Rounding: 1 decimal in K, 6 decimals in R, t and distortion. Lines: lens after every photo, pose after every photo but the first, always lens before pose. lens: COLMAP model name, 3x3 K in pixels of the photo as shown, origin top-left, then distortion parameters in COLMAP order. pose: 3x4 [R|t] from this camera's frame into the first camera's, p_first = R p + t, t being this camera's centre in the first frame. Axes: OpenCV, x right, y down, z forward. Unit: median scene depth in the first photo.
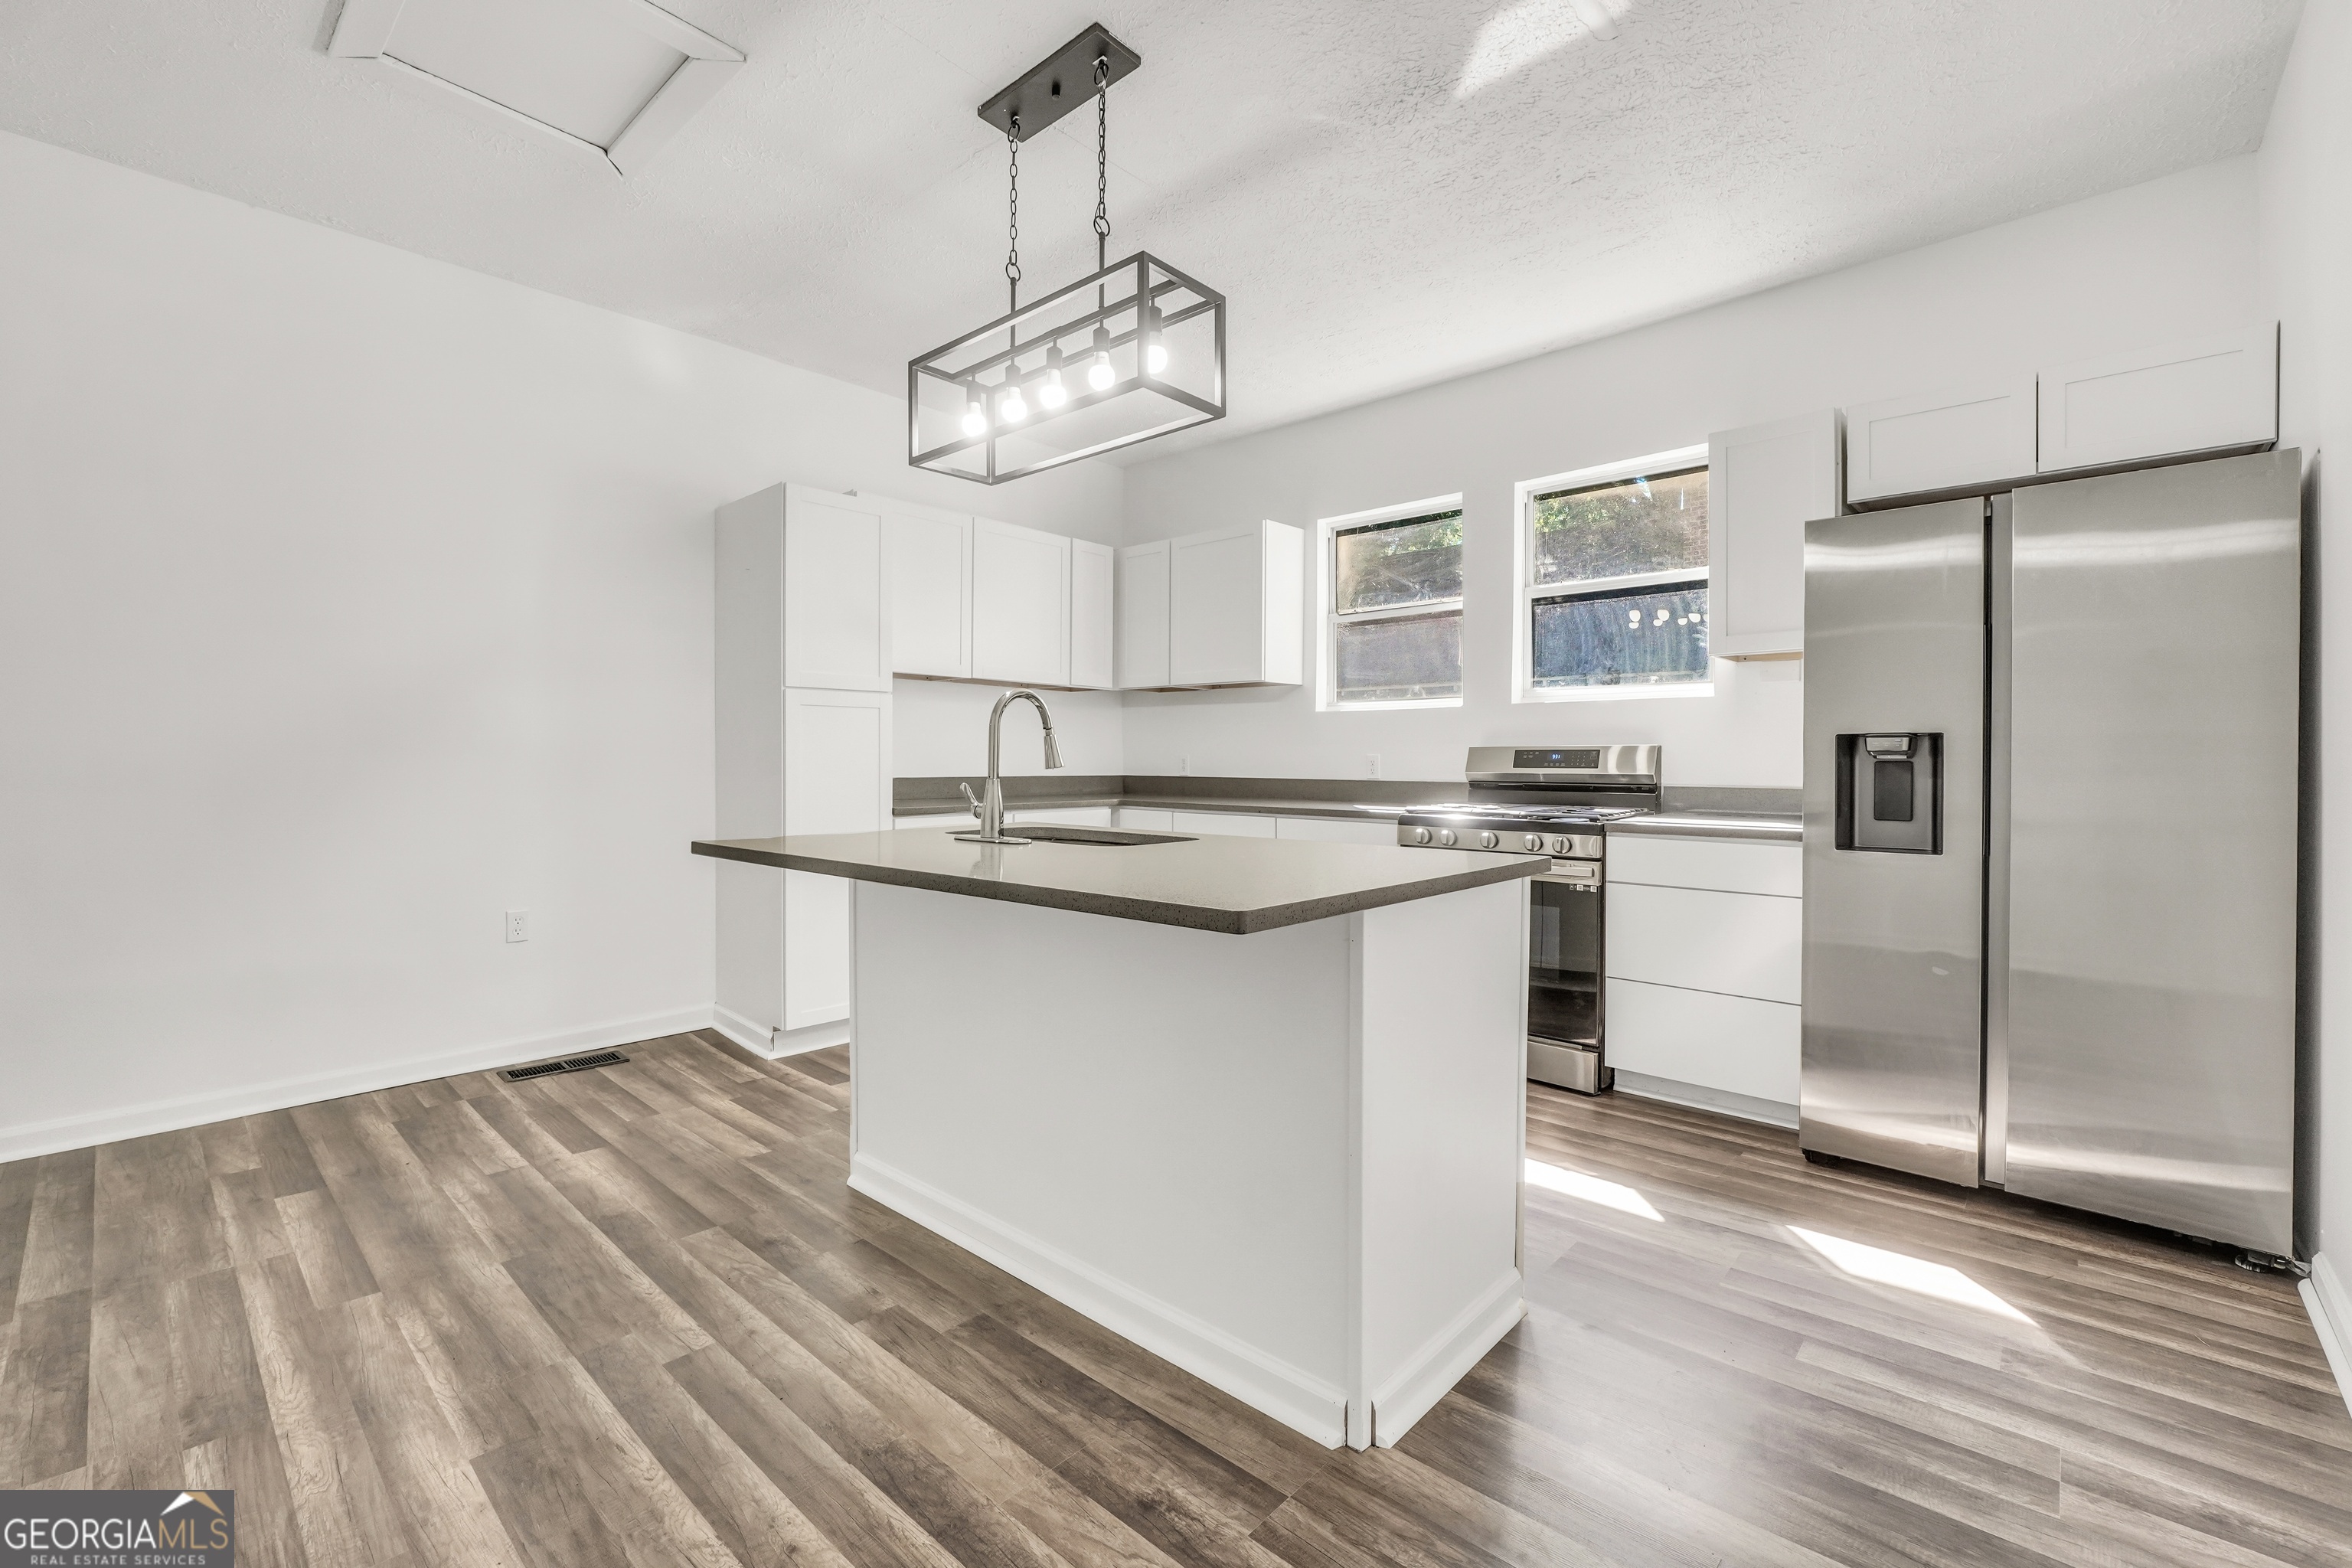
lens RADIAL K [[989.3, 0, 1176.3], [0, 989.3, 763.8], [0, 0, 1]] dist [-0.001032, 0.000161]
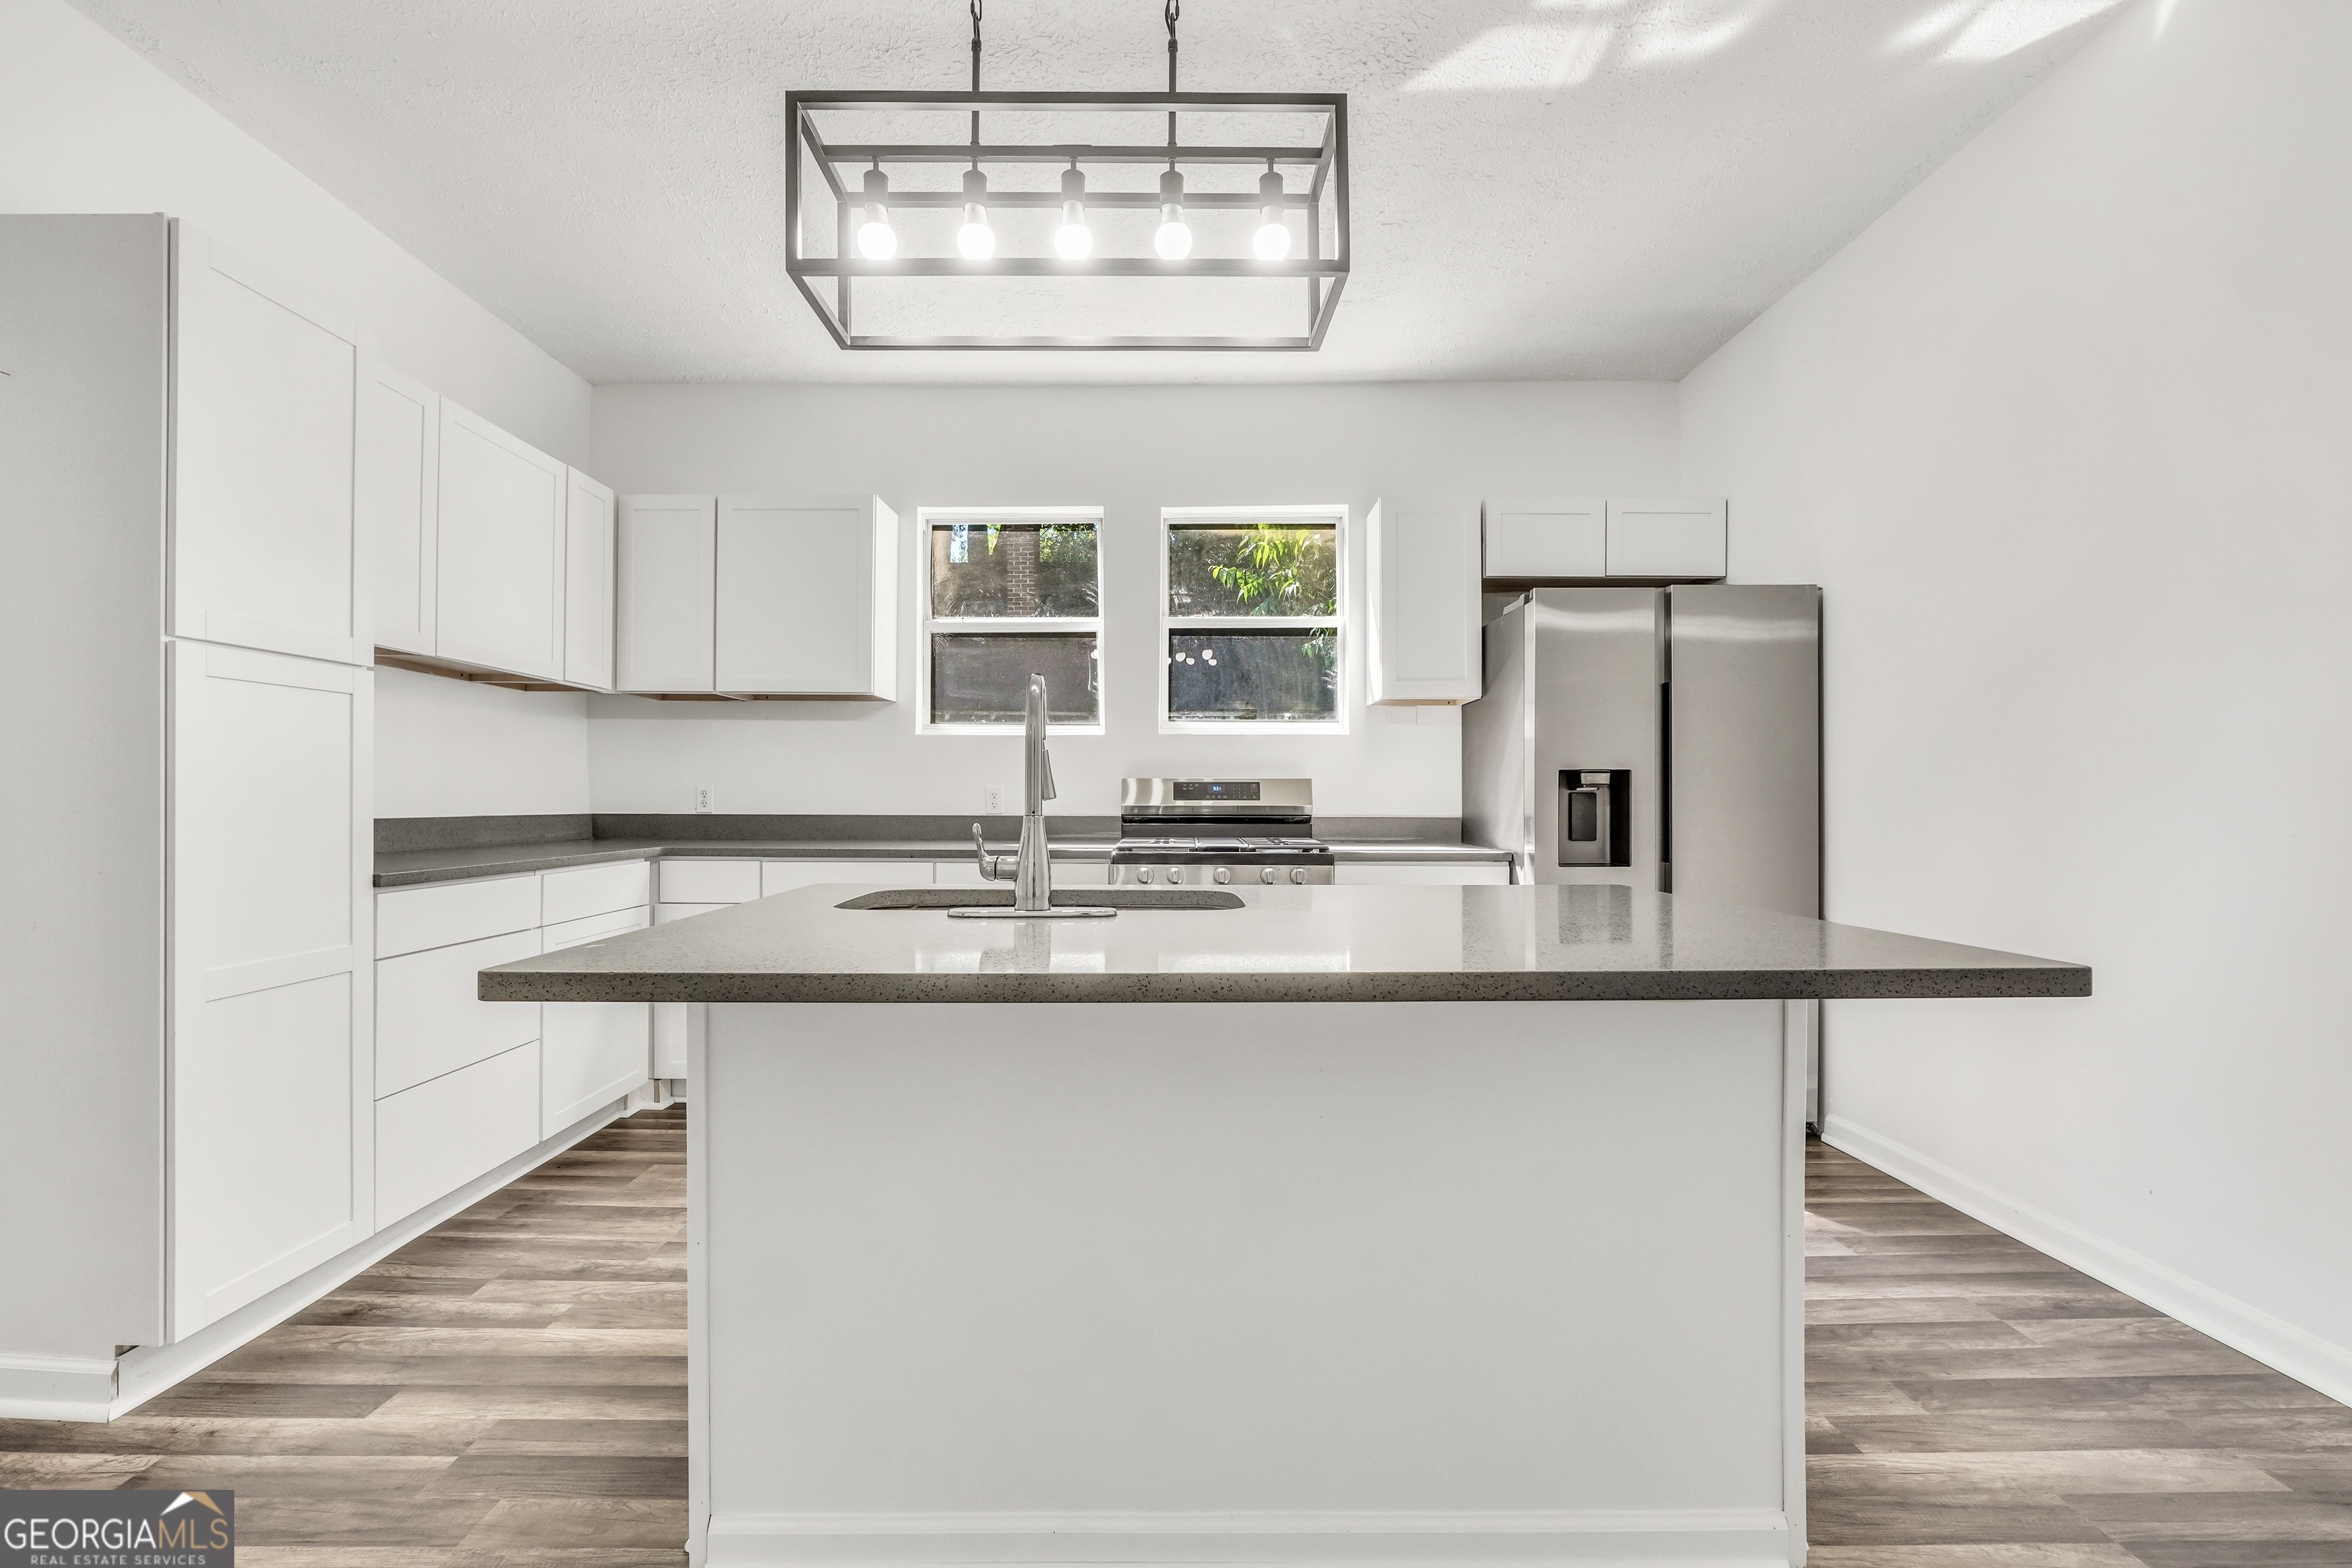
lens RADIAL K [[999.7, 0, 1159.6], [0, 999.7, 791.5], [0, 0, 1]] dist [-0.018954, 0.008029]
pose [[0.742869, 0.003828, 0.669426, -0.483010], [0.002526, 0.999960, -0.008522, 0.005604], [-0.669432, 0.008022, 0.742830, 0.422020]]
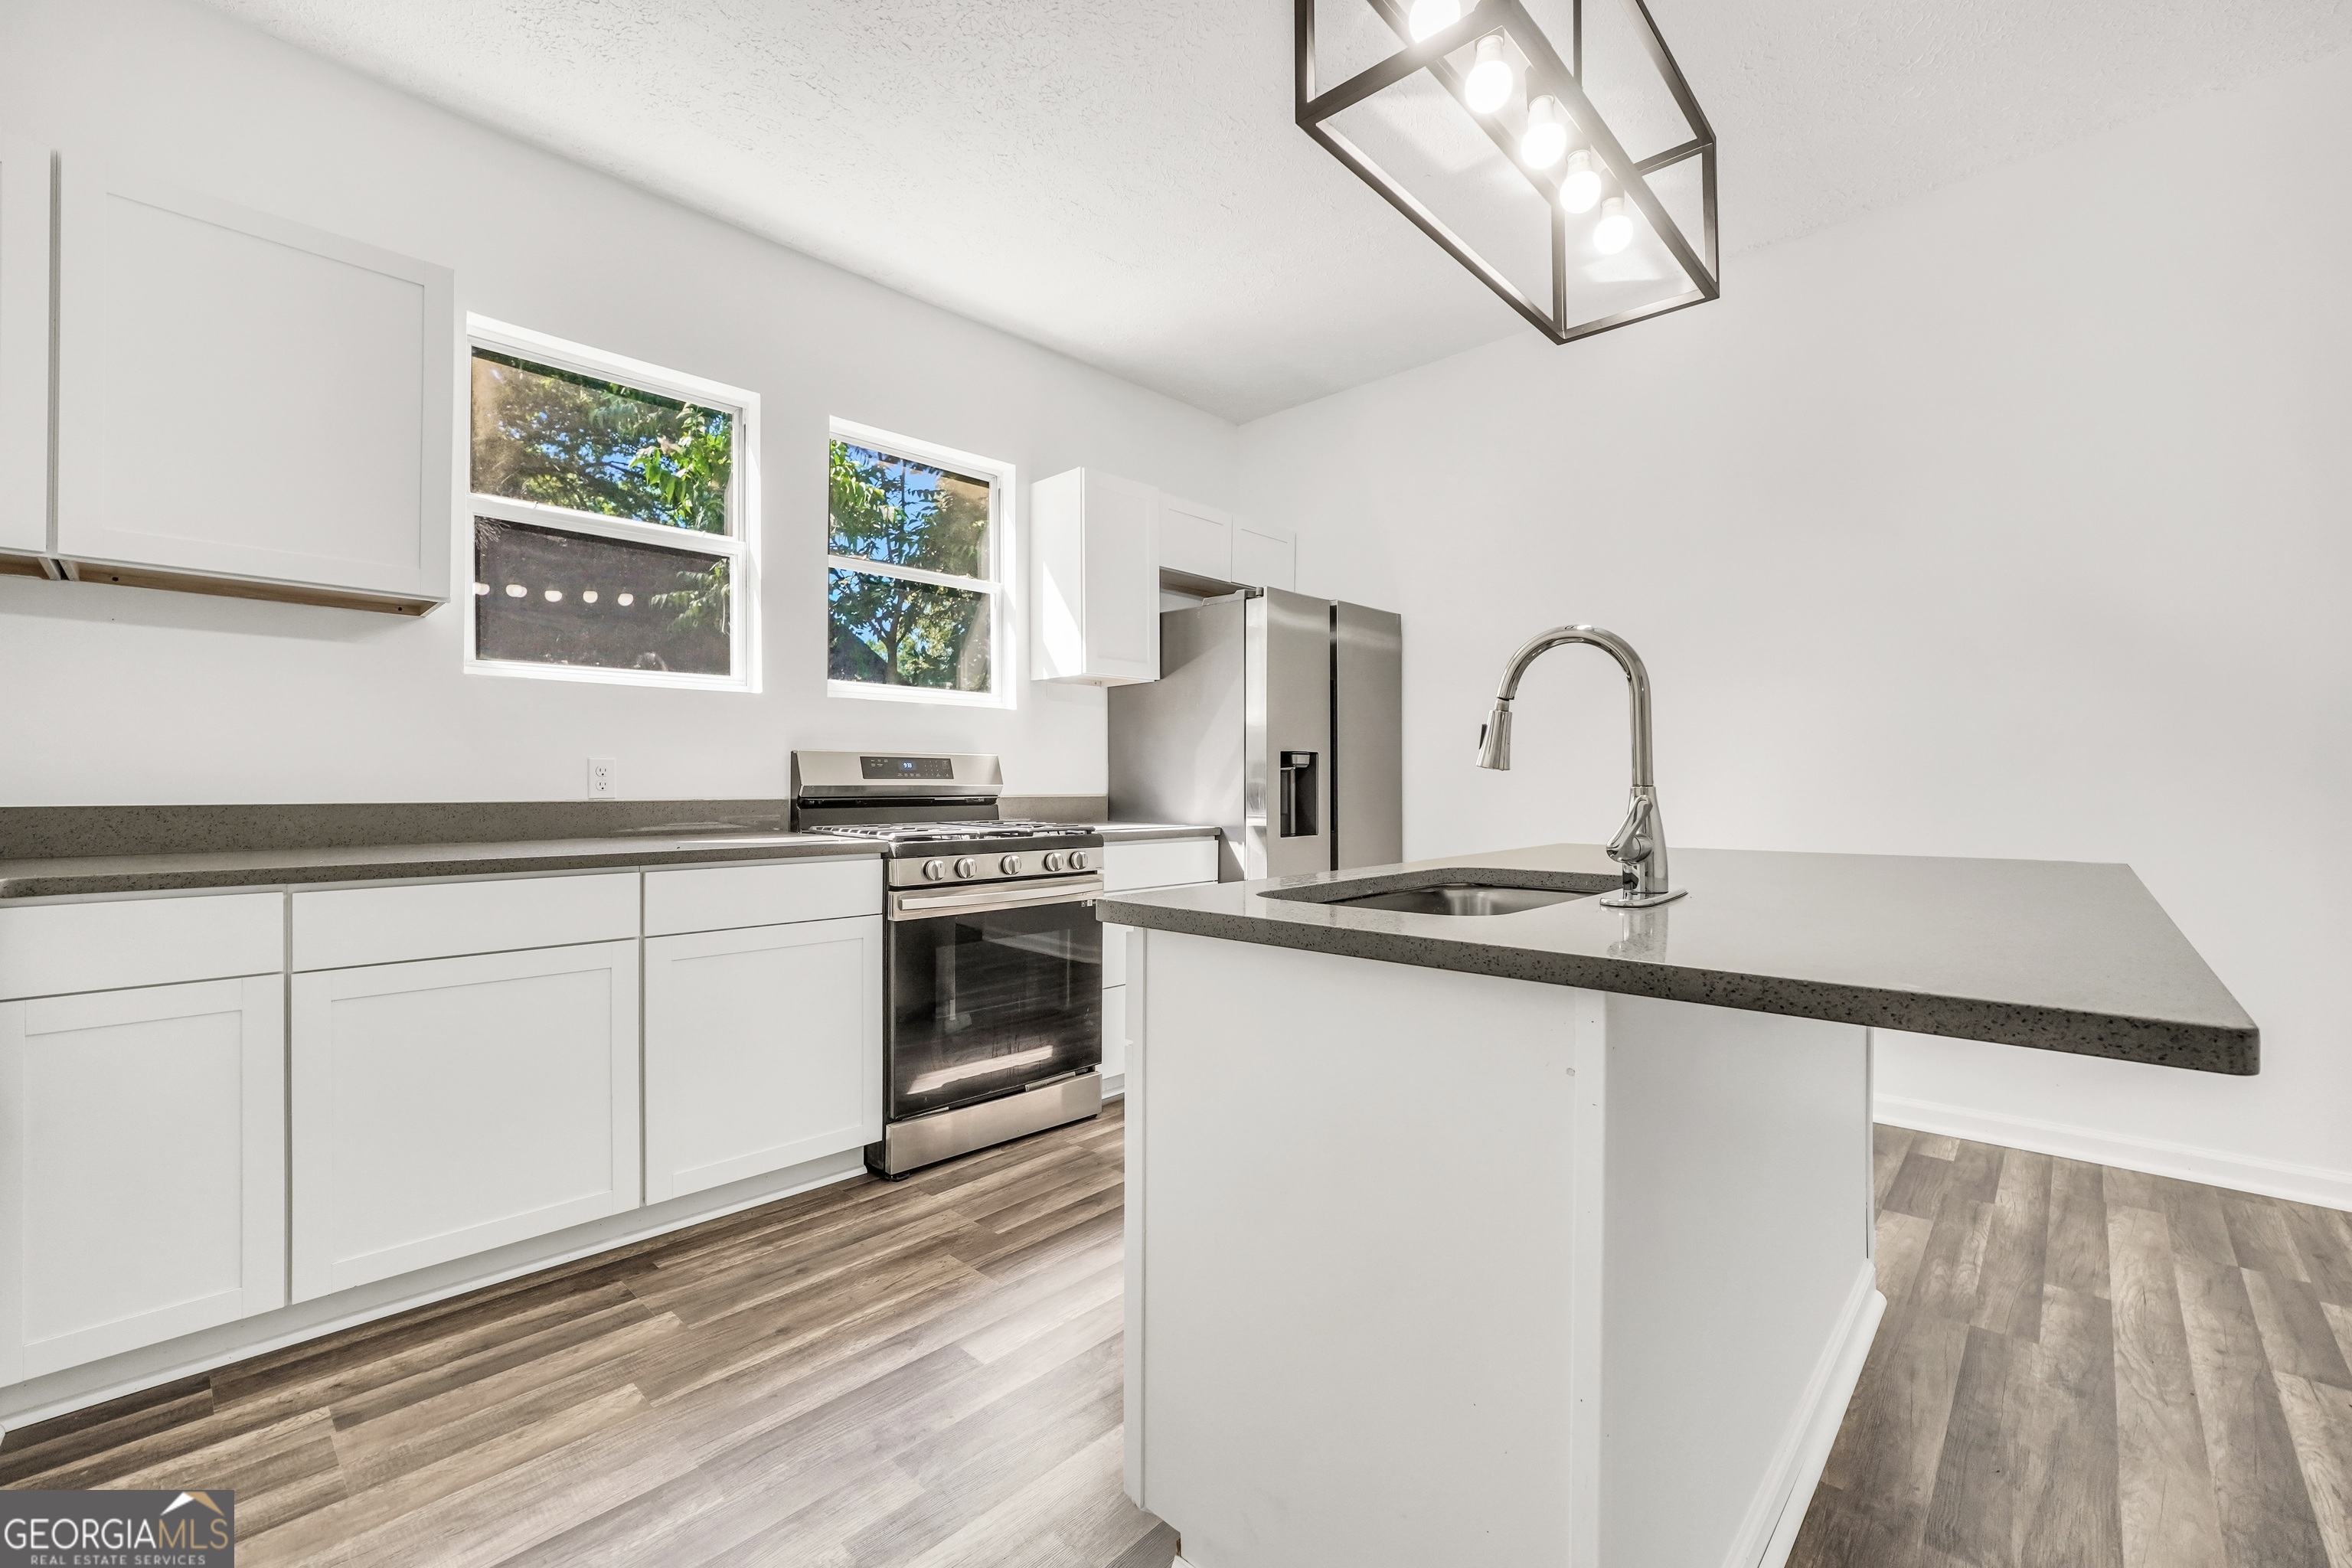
lens RADIAL K [[979.7, 0, 1158.8], [0, 979.7, 778.7], [0, 0, 1]] dist [-0.020010, 0.007254]
pose [[0.025051, 0.001960, 0.999684, -0.649383], [0.004132, 0.999989, -0.002064, 0.009620], [-0.999678, 0.004182, 0.025043, 1.108390]]
